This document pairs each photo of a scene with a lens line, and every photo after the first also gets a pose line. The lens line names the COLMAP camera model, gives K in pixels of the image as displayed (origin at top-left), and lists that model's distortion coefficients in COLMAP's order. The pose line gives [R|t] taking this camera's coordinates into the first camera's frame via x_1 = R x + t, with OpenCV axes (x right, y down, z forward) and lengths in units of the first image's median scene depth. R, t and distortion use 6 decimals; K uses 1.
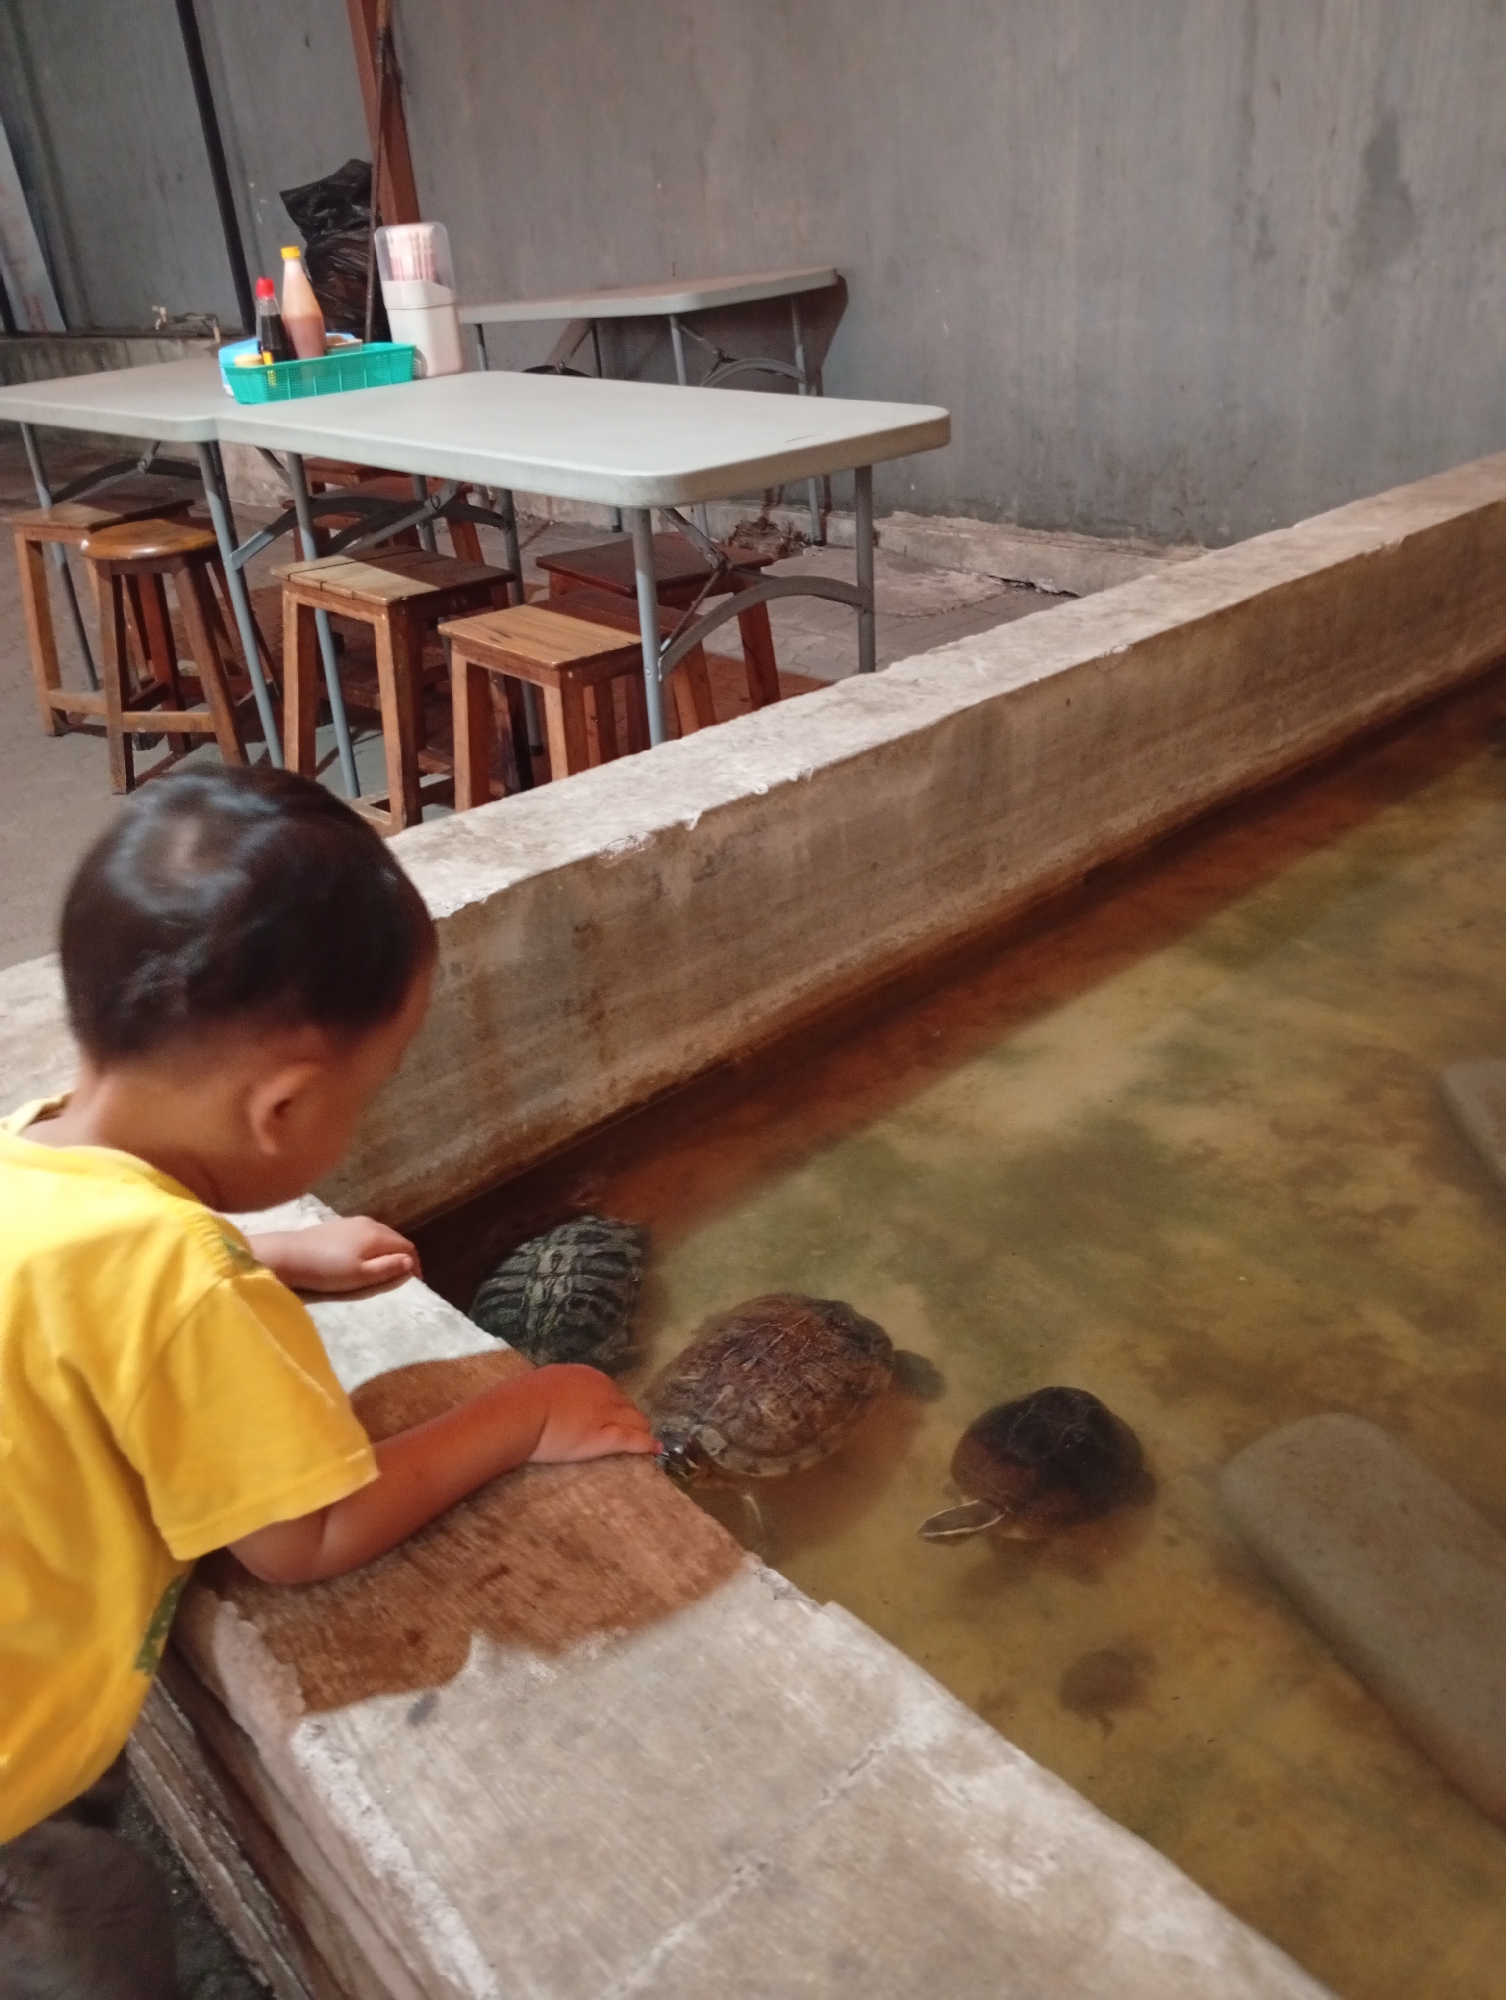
lens RADIAL K [[1458.9, 0, 752.0], [0, 1458.9, 1057.8], [0, 0, 1]] dist [-0.028711, -0.010482]
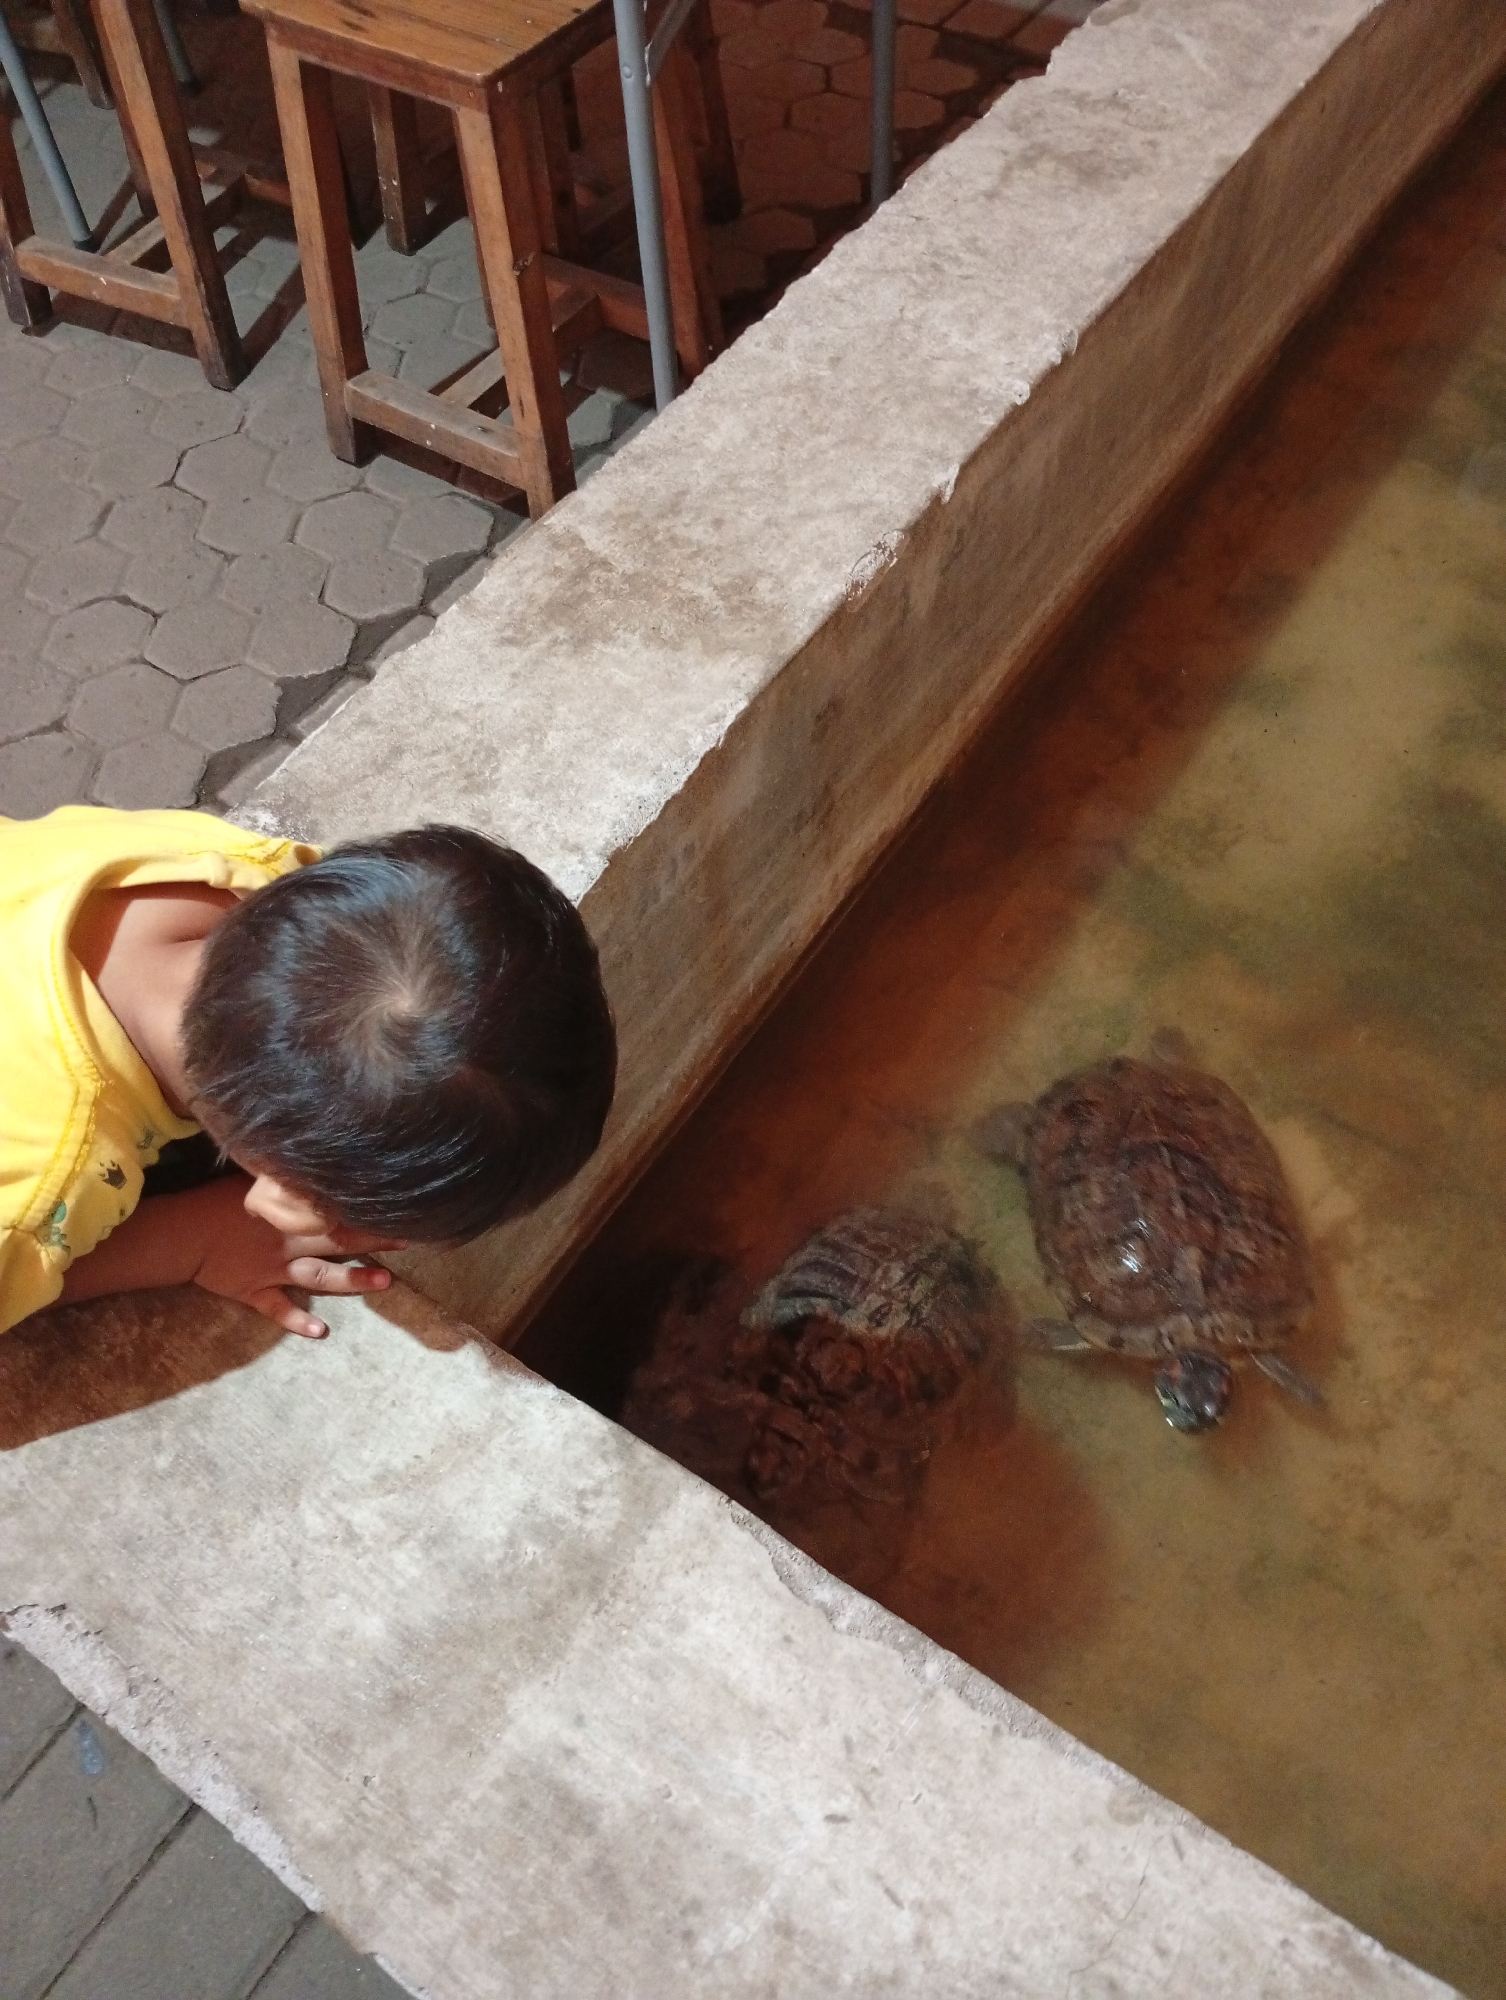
lens RADIAL K [[1458.9, 0, 752.0], [0, 1458.9, 1057.8], [0, 0, 1]] dist [-0.028711, -0.010482]
pose [[0.978481, -0.171931, 0.114085, -0.185949], [0.103119, 0.886363, 0.451361, -0.186054], [-0.178723, -0.429884, 0.885018, 0.297802]]
